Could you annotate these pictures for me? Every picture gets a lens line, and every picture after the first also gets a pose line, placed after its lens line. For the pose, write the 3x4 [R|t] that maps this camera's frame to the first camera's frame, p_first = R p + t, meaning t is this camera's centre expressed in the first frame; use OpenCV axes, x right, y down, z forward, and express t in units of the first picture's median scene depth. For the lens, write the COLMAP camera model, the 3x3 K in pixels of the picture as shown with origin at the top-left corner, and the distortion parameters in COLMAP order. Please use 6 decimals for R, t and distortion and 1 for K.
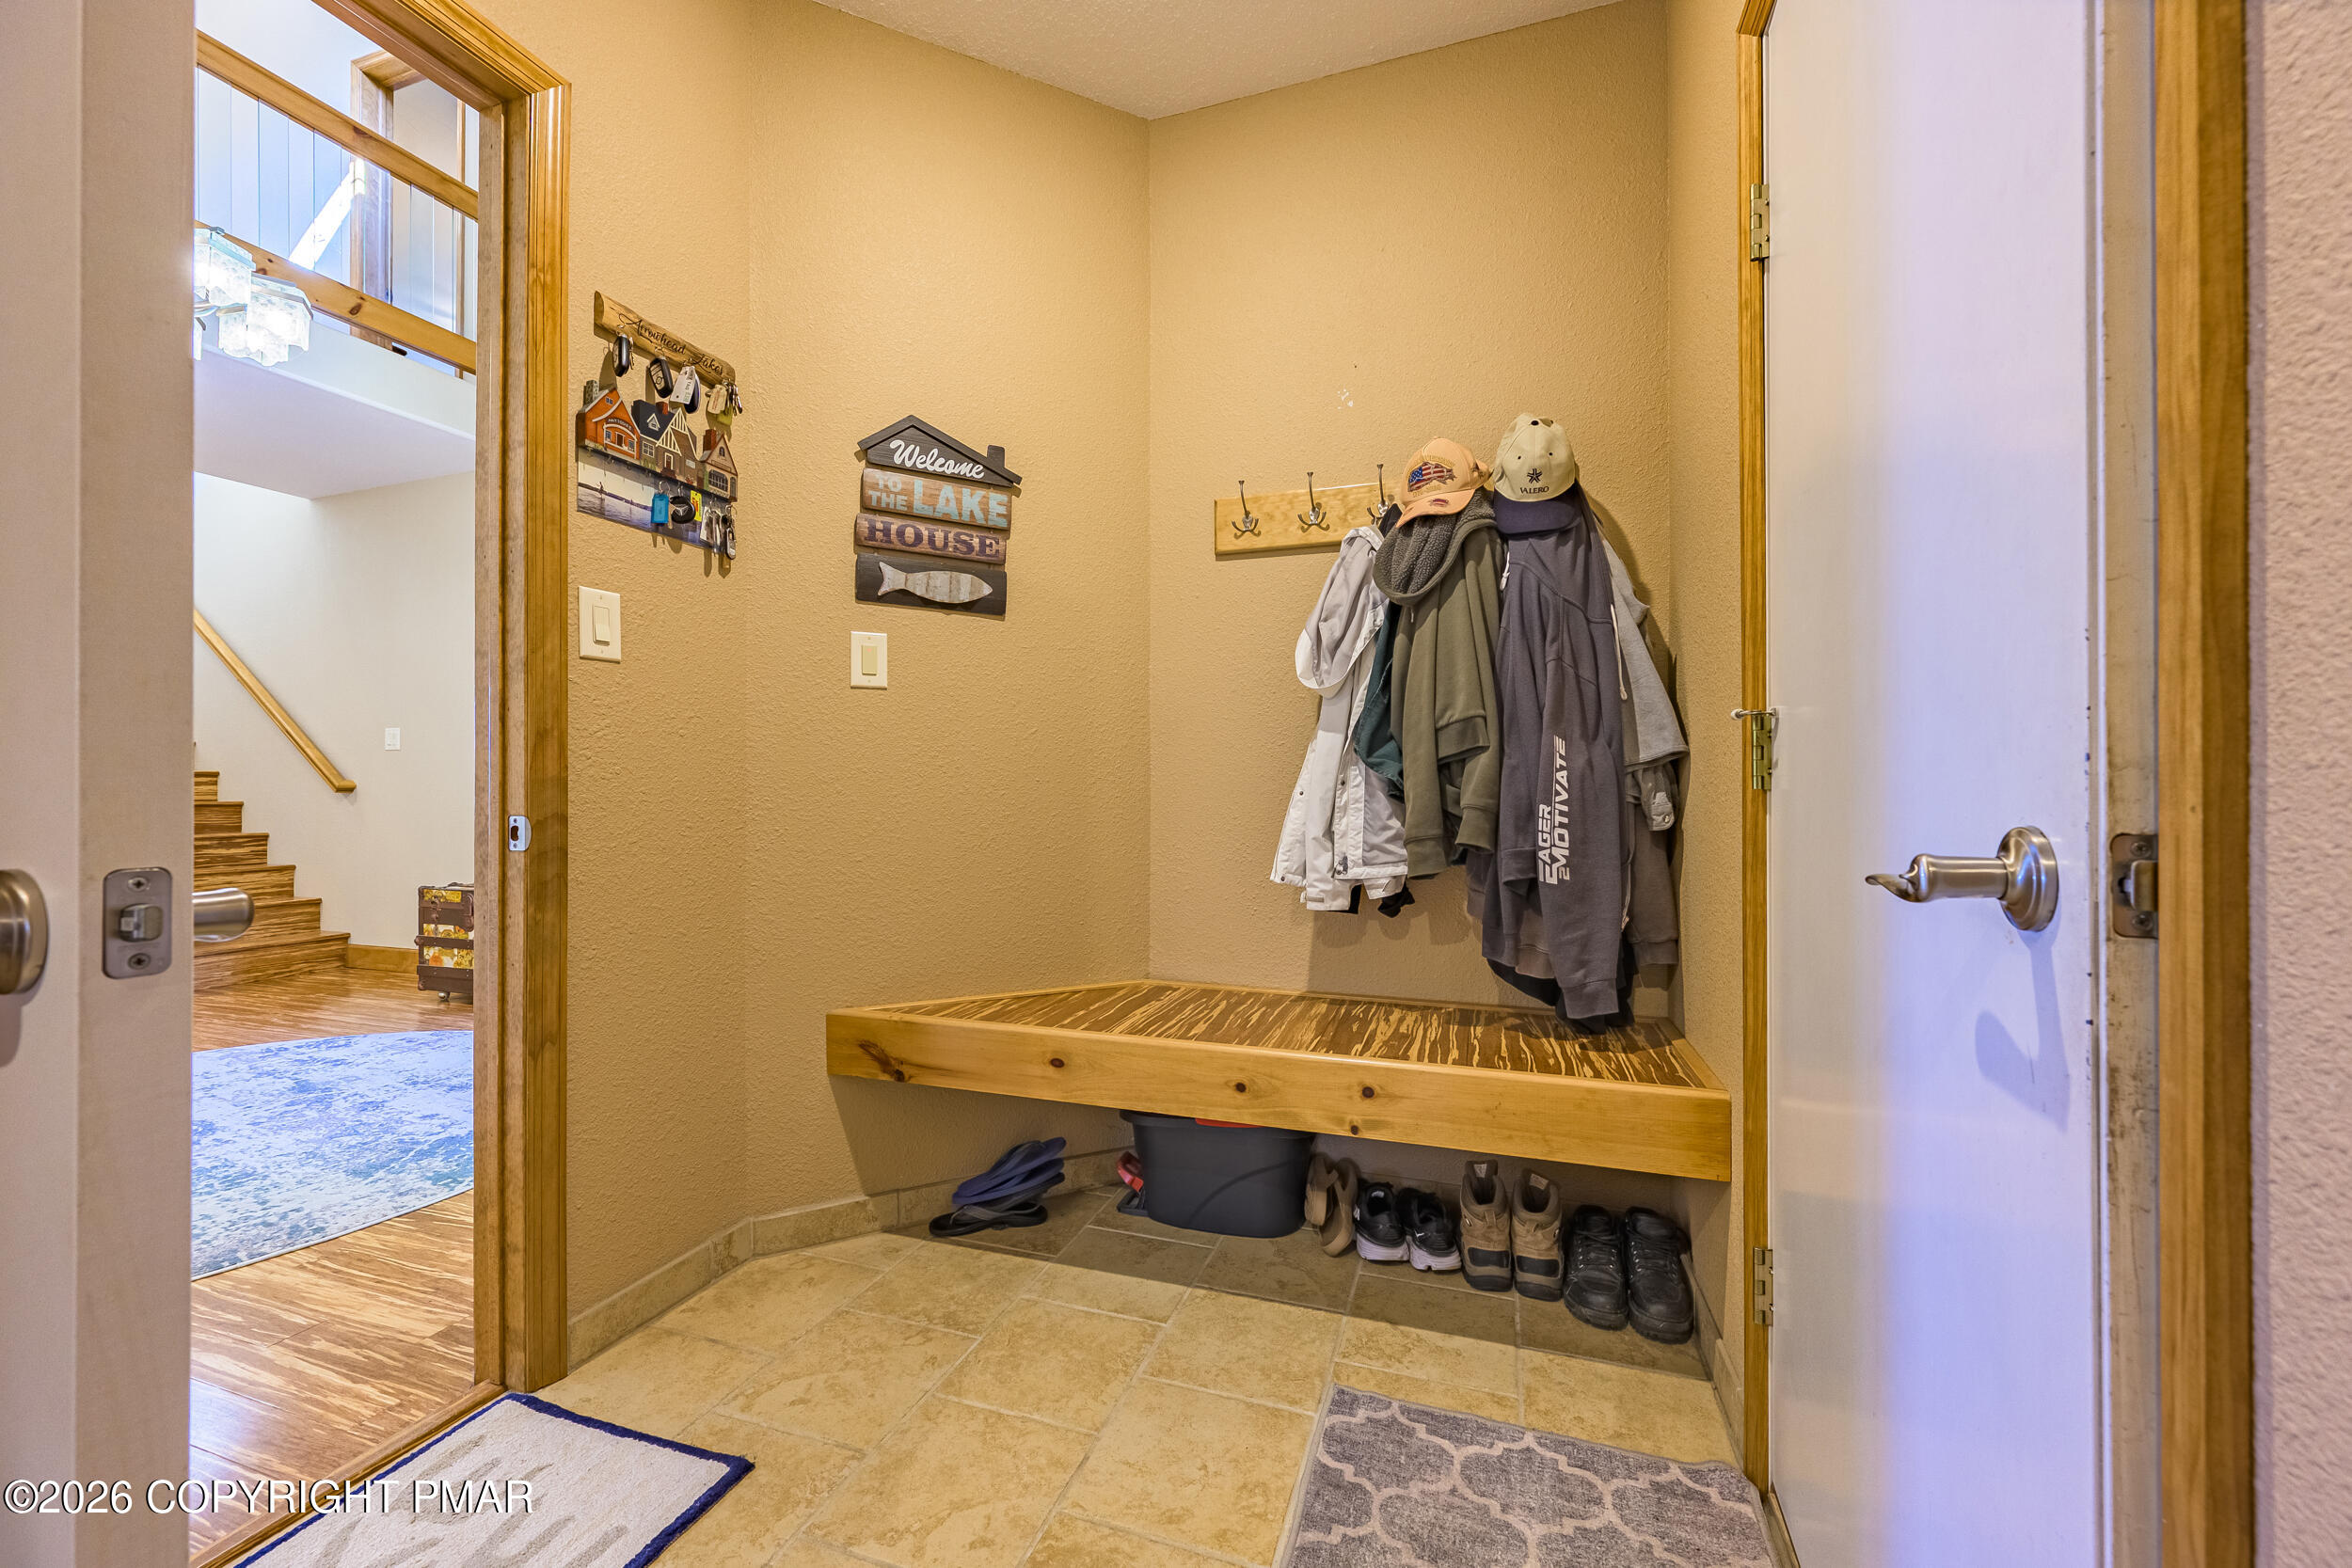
lens RADIAL K [[930.6, 0, 1170.9], [0, 930.6, 802.5], [0, 0, 1]] dist [-0.001560, 0.000121]
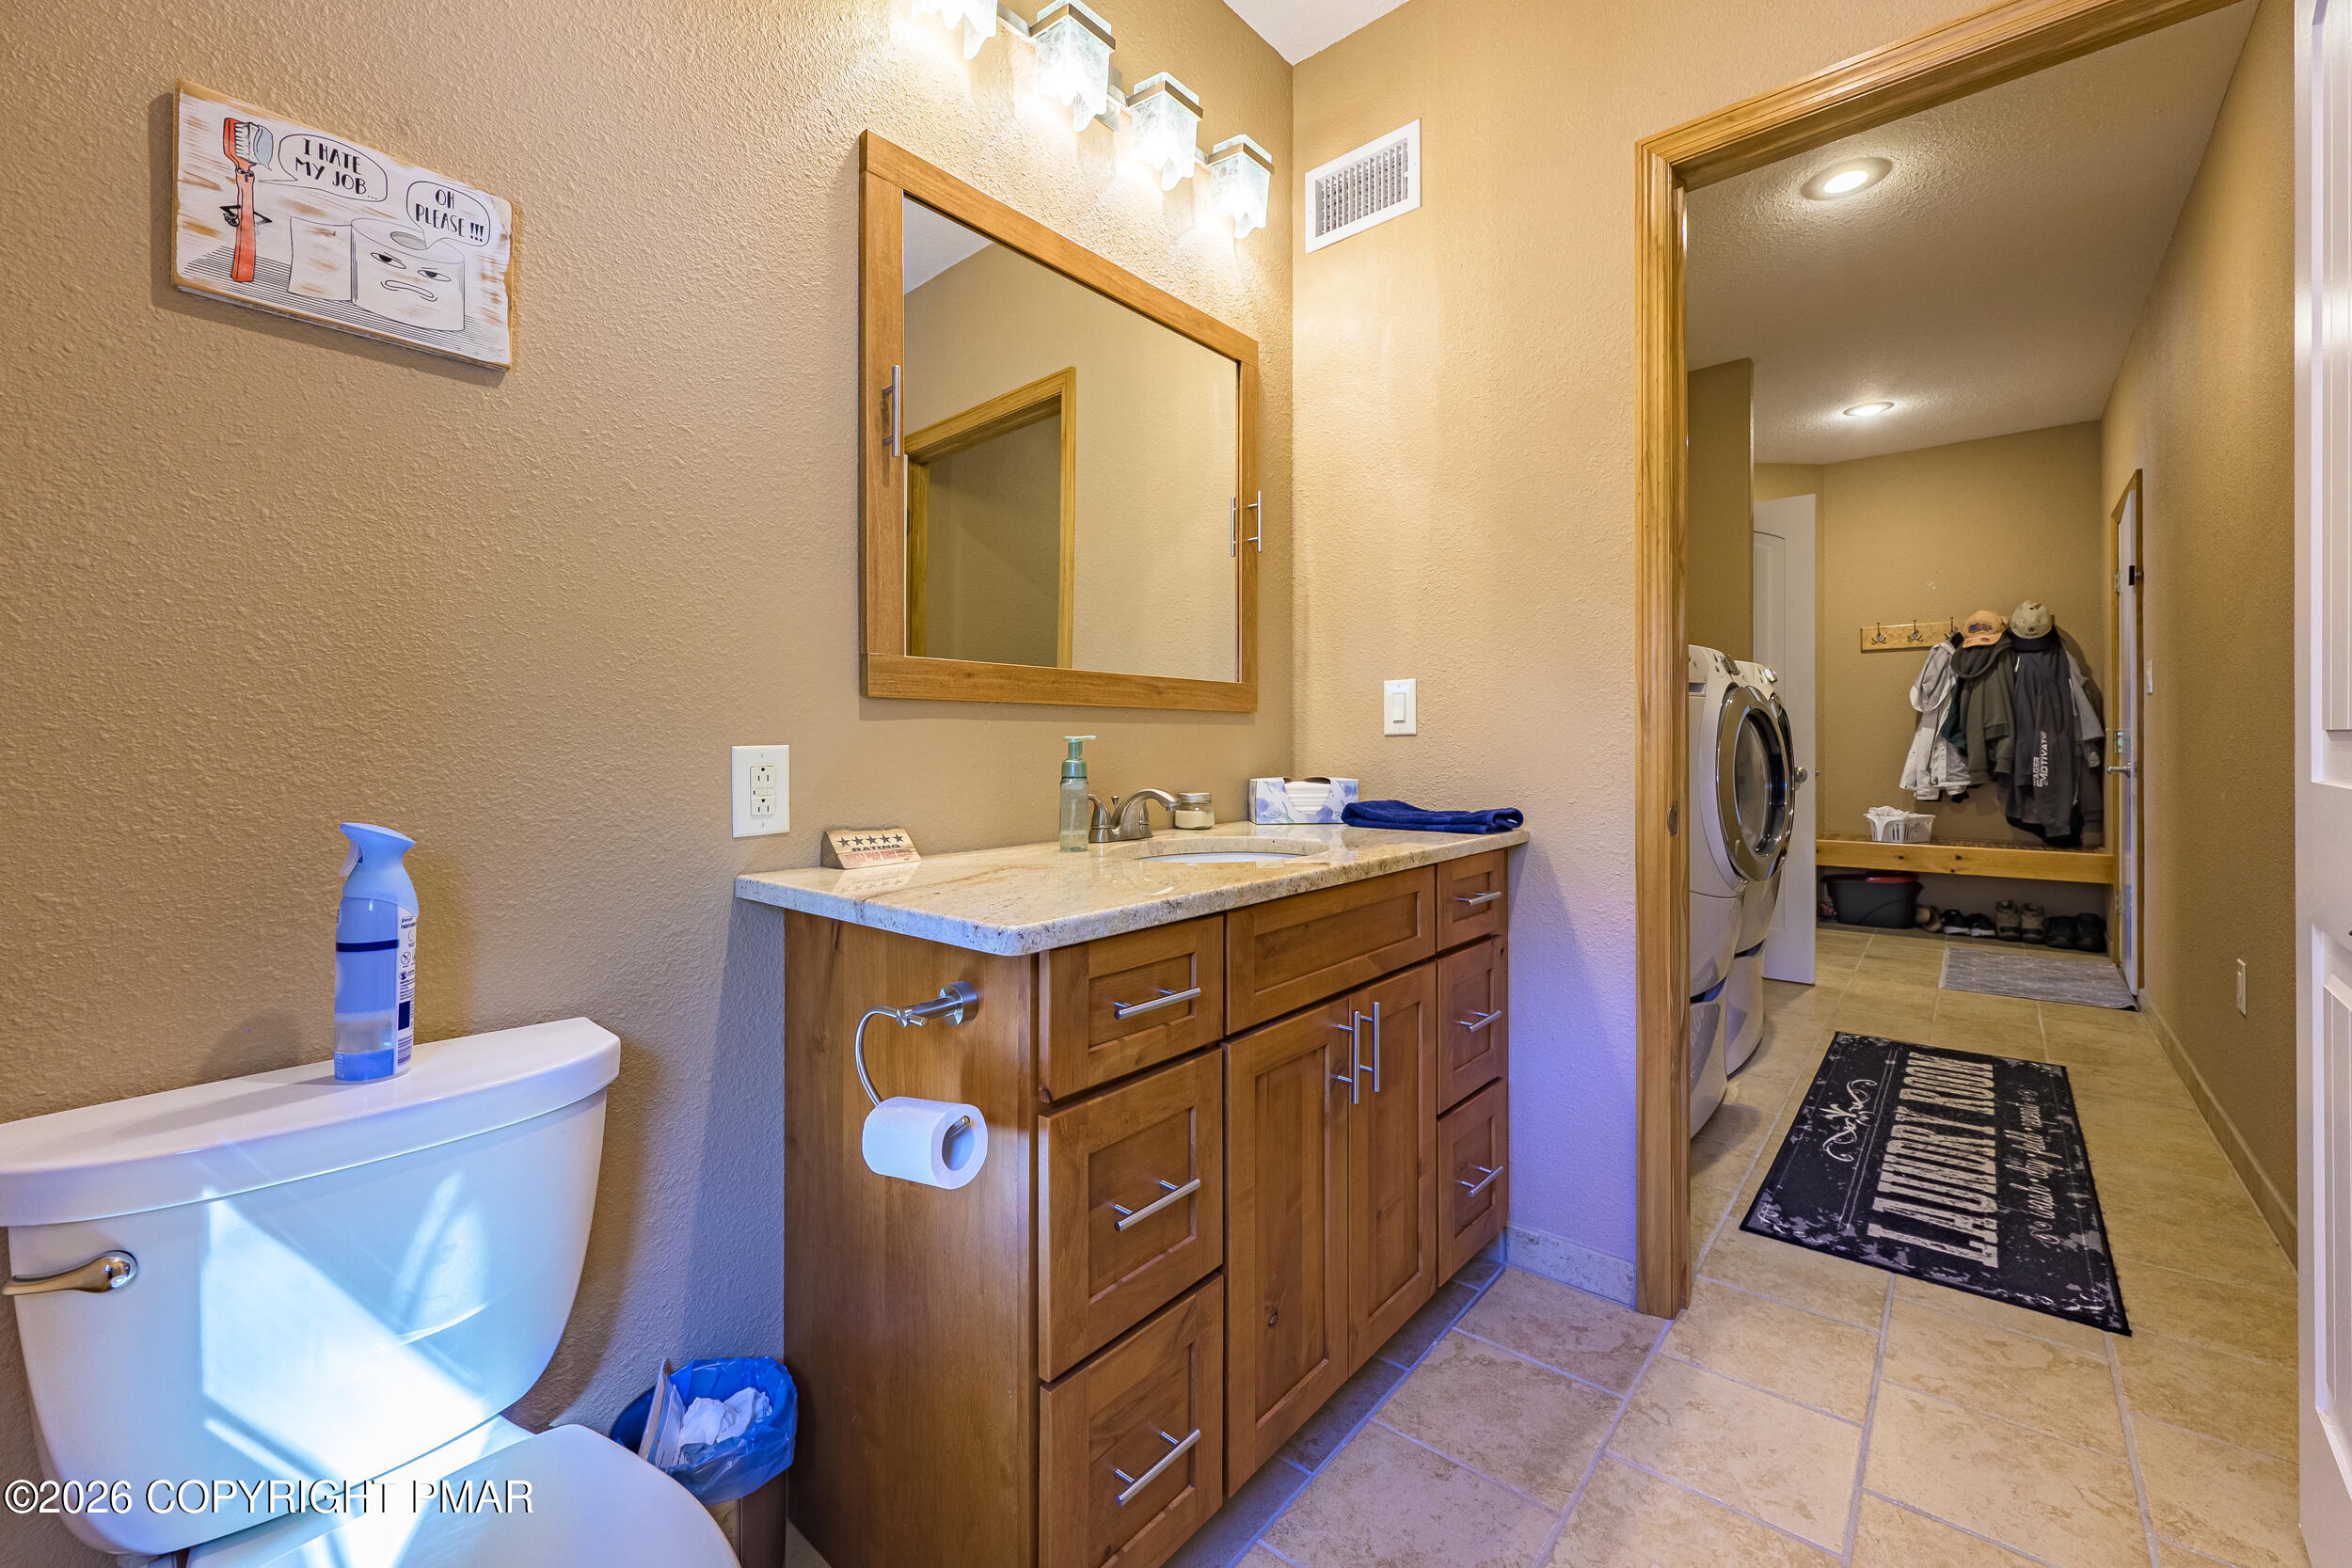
lens RADIAL K [[930.6, 0, 1187.3], [0, 930.6, 760.6], [0, 0, 1]] dist [-0.001560, 0.000121]
pose [[0.931498, -0.003021, -0.363735, -0.830672], [0.005797, 0.999962, 0.006541, -0.018086], [0.363701, -0.008201, 0.931480, -2.195318]]
